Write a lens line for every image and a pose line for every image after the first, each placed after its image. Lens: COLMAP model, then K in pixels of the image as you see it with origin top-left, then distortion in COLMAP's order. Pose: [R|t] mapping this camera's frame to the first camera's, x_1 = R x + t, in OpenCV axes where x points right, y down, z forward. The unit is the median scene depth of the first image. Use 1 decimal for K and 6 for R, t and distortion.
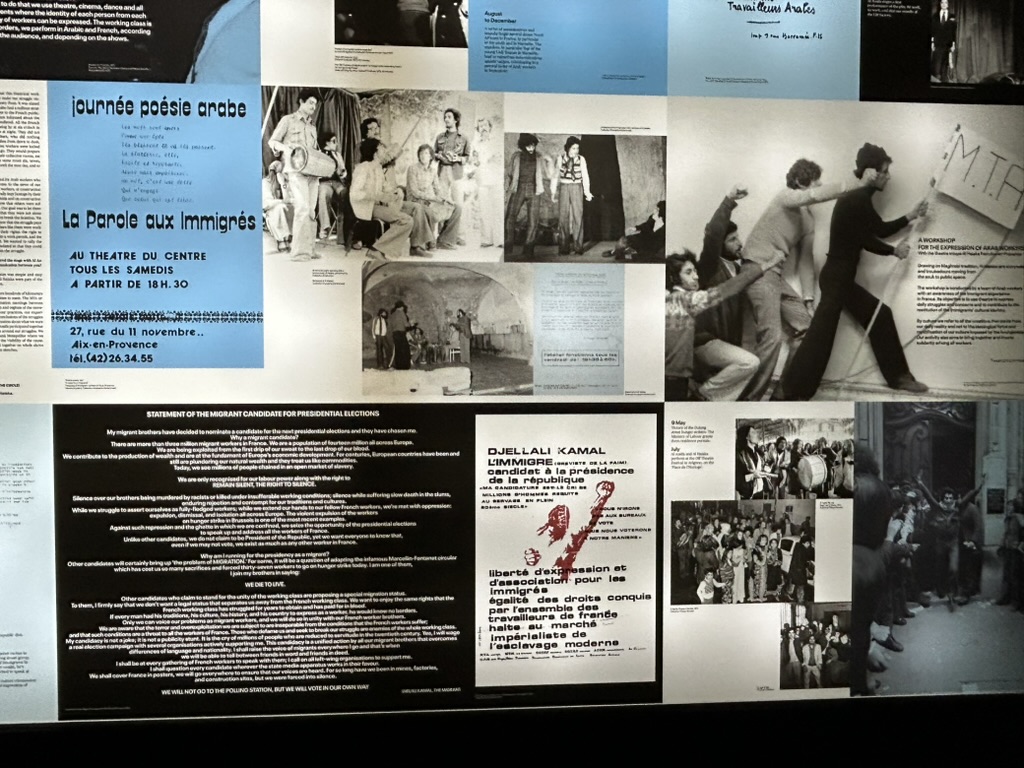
lens RADIAL K [[745.6, 0, 511.1], [0, 745.6, 382.1], [0, 0, 1]] dist [0.001684, -0.010857]
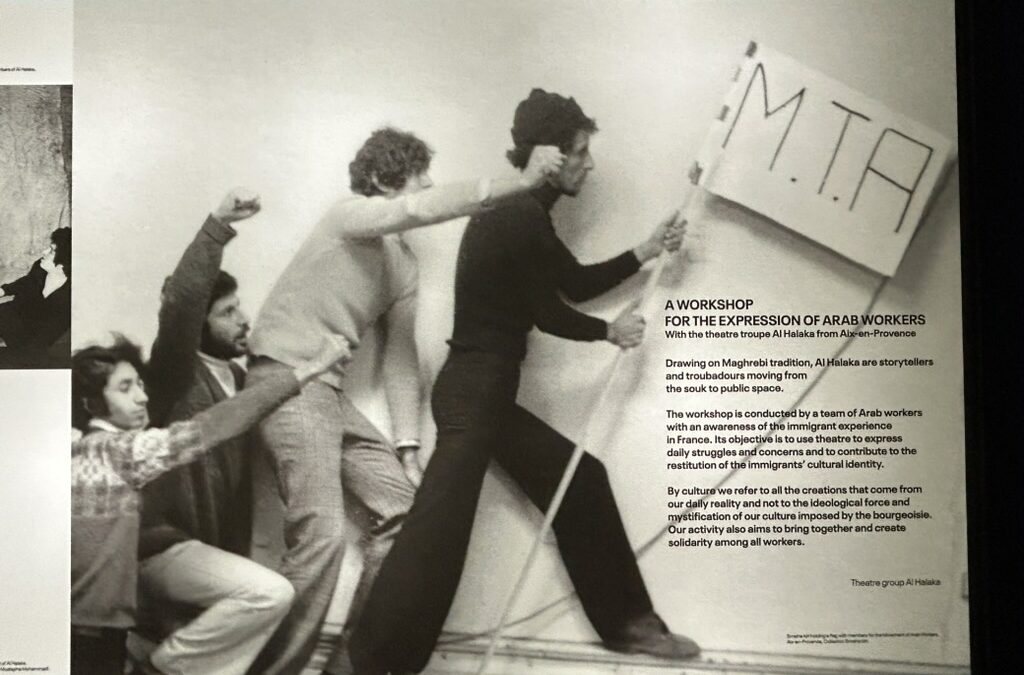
lens RADIAL K [[743.3, 0, 512.7], [0, 743.3, 339.0], [0, 0, 1]] dist [0.010820, -0.007180]
pose [[0.998293, -0.010172, -0.057506, 0.485854], [0.006598, 0.998055, -0.061993, -0.145433], [0.058024, 0.061508, 0.996419, 0.567196]]
